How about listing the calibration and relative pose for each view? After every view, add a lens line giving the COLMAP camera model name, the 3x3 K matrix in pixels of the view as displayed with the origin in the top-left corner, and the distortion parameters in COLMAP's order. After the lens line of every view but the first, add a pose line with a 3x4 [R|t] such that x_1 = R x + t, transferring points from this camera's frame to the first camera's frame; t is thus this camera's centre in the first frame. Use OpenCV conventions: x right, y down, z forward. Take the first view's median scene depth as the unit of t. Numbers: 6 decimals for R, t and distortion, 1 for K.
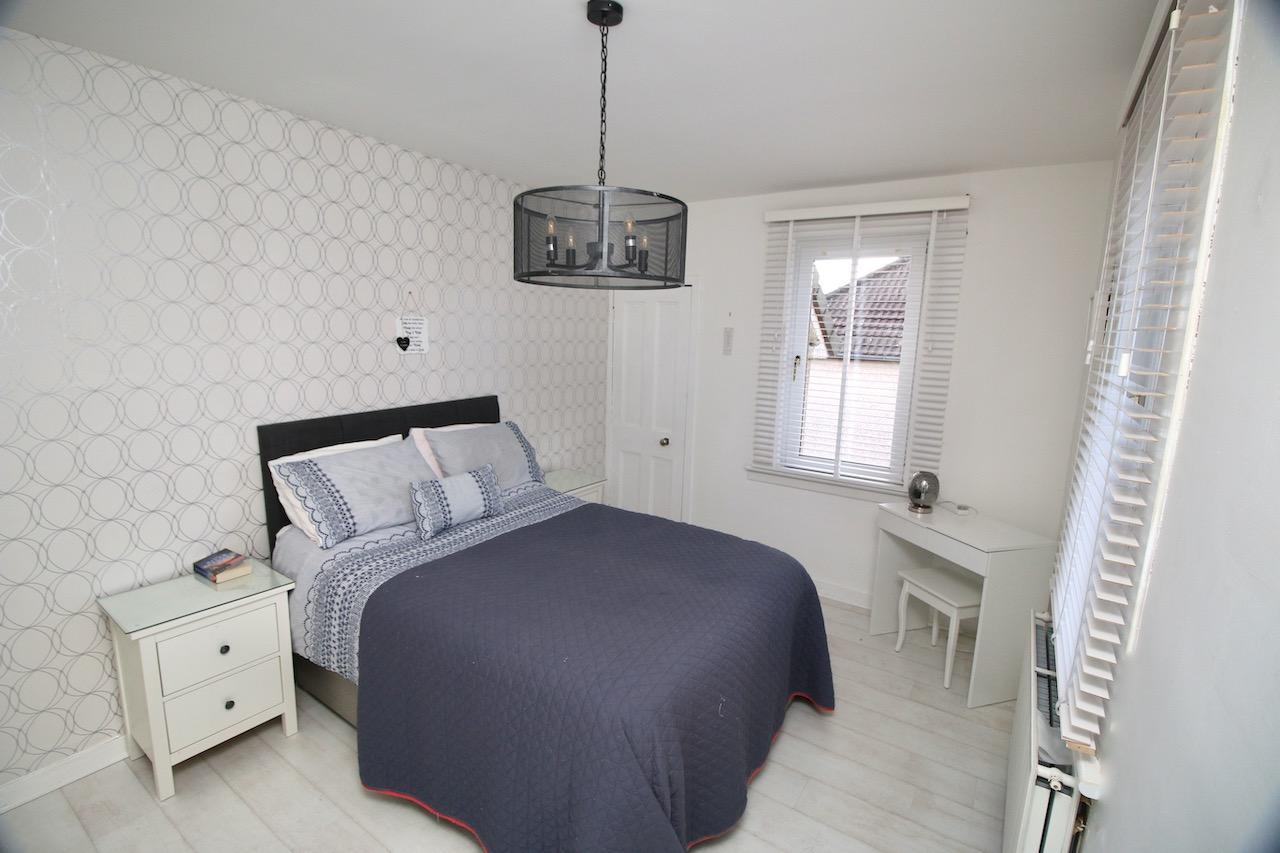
lens RADIAL K [[612.1, 0, 640.0], [0, 612.1, 426.5], [0, 0, 1]] dist [-0.001022, -0.014069]
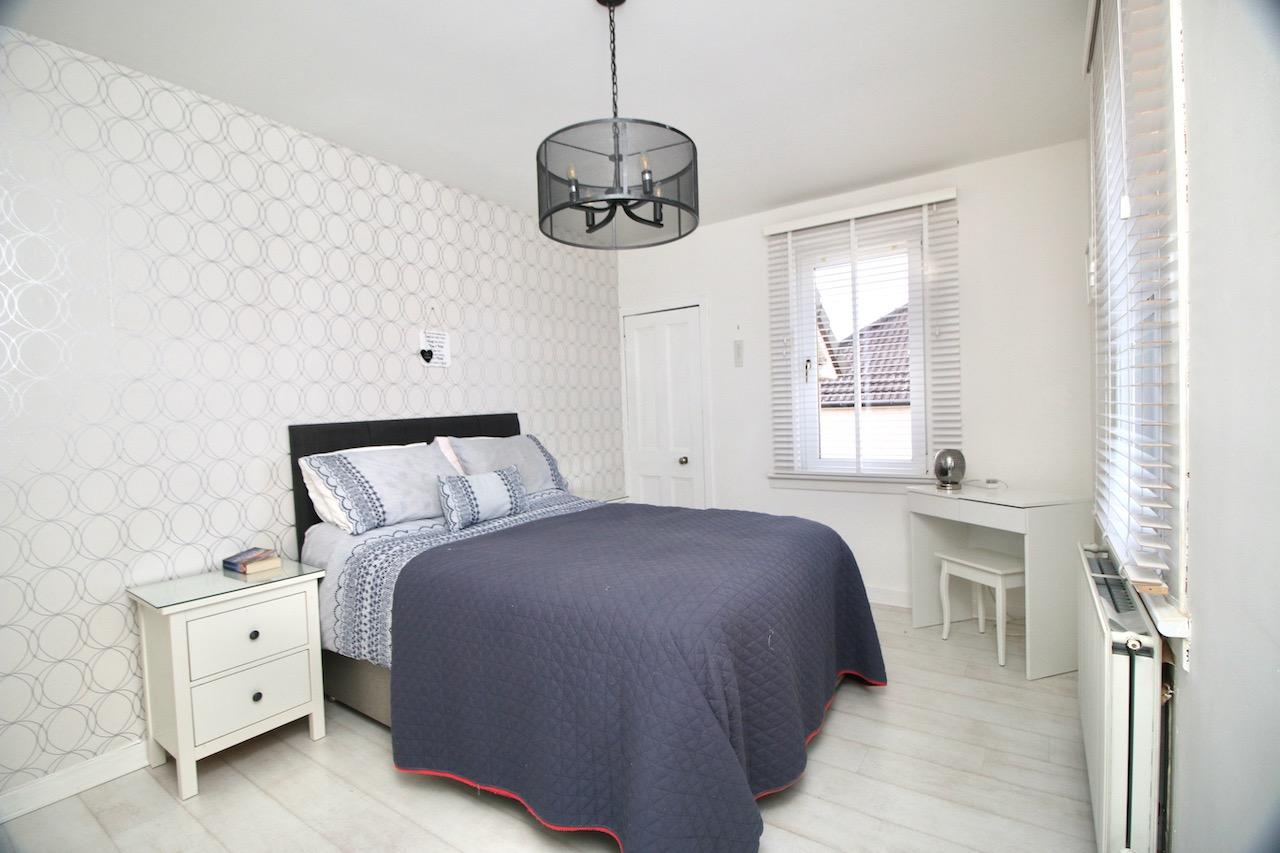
lens RADIAL K [[612.1, 0, 640.0], [0, 612.1, 426.5], [0, 0, 1]] dist [-0.001022, -0.014069]
pose [[0.997830, -0.065123, -0.009697, -0.030255], [0.063077, 0.987742, -0.142781, 0.187558], [0.018877, 0.141860, 0.989707, -0.001577]]
